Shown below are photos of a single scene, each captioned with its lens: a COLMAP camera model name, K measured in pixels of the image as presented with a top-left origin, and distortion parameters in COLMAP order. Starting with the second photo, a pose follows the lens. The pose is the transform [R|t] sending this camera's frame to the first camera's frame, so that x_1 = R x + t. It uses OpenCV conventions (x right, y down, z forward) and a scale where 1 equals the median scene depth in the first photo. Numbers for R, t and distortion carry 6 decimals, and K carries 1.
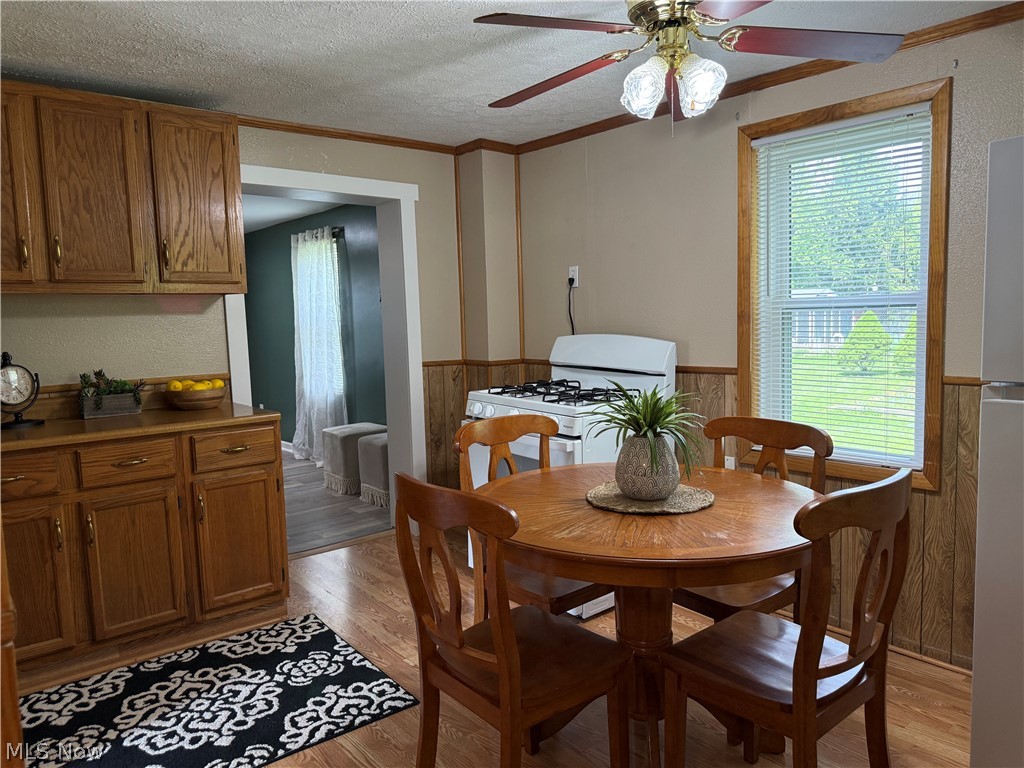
lens RADIAL K [[721.7, 0, 518.9], [0, 721.7, 388.0], [0, 0, 1]] dist [0.062600, -0.075670]
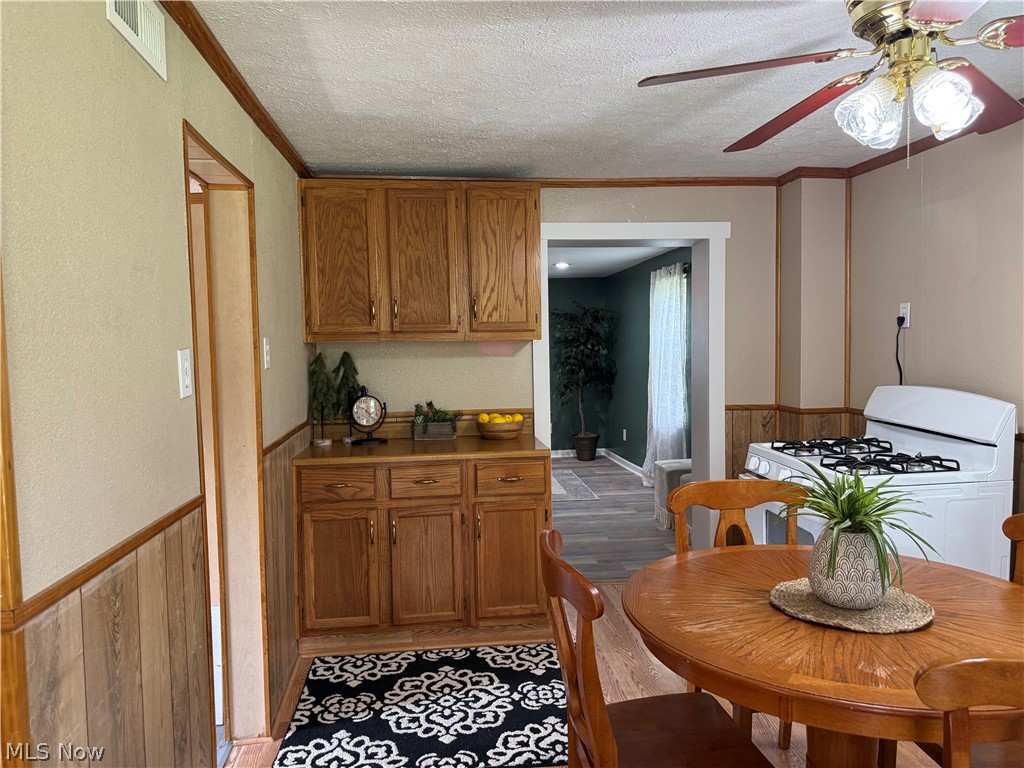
lens RADIAL K [[721.7, 0, 516.6], [0, 721.7, 390.9], [0, 0, 1]] dist [0.062600, -0.075670]
pose [[0.840803, 0.046512, -0.539339, 0.219729], [-0.059849, 0.998181, -0.007220, -0.046476], [0.538022, 0.038350, 0.842058, 0.060941]]
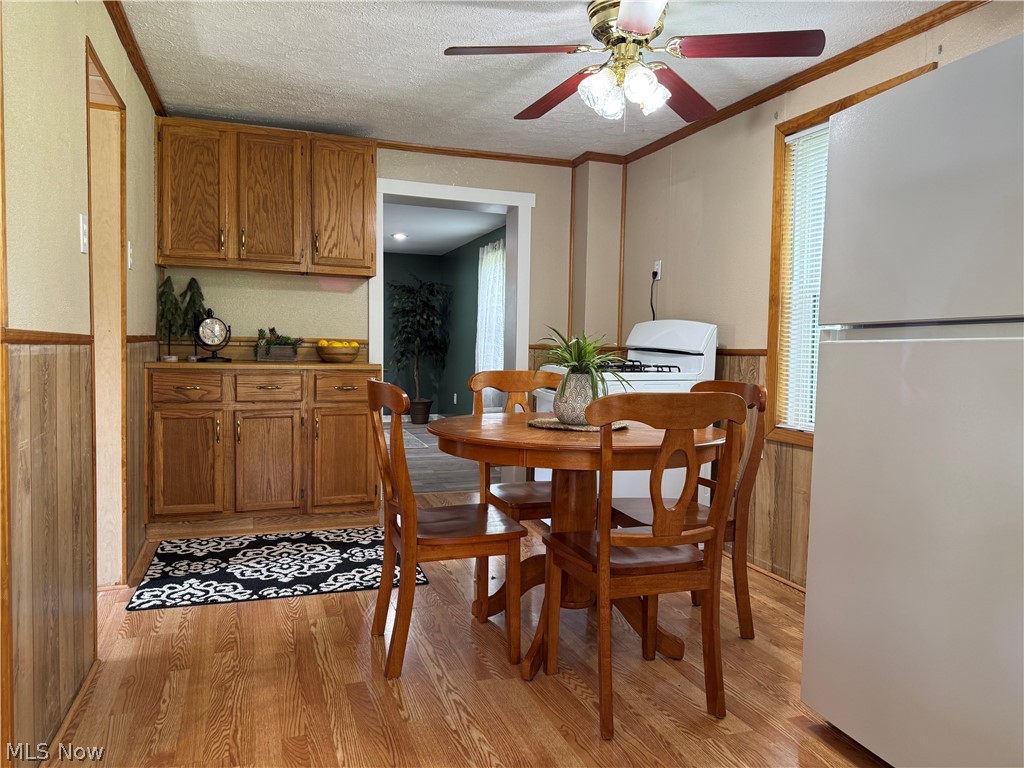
lens RADIAL K [[721.7, 0, 514.6], [0, 721.7, 382.5], [0, 0, 1]] dist [0.062600, -0.075670]
pose [[0.935705, 0.063045, -0.347105, 0.365509], [-0.078628, 0.996423, -0.030978, 0.092785], [0.343910, 0.056279, 0.937315, -0.135228]]
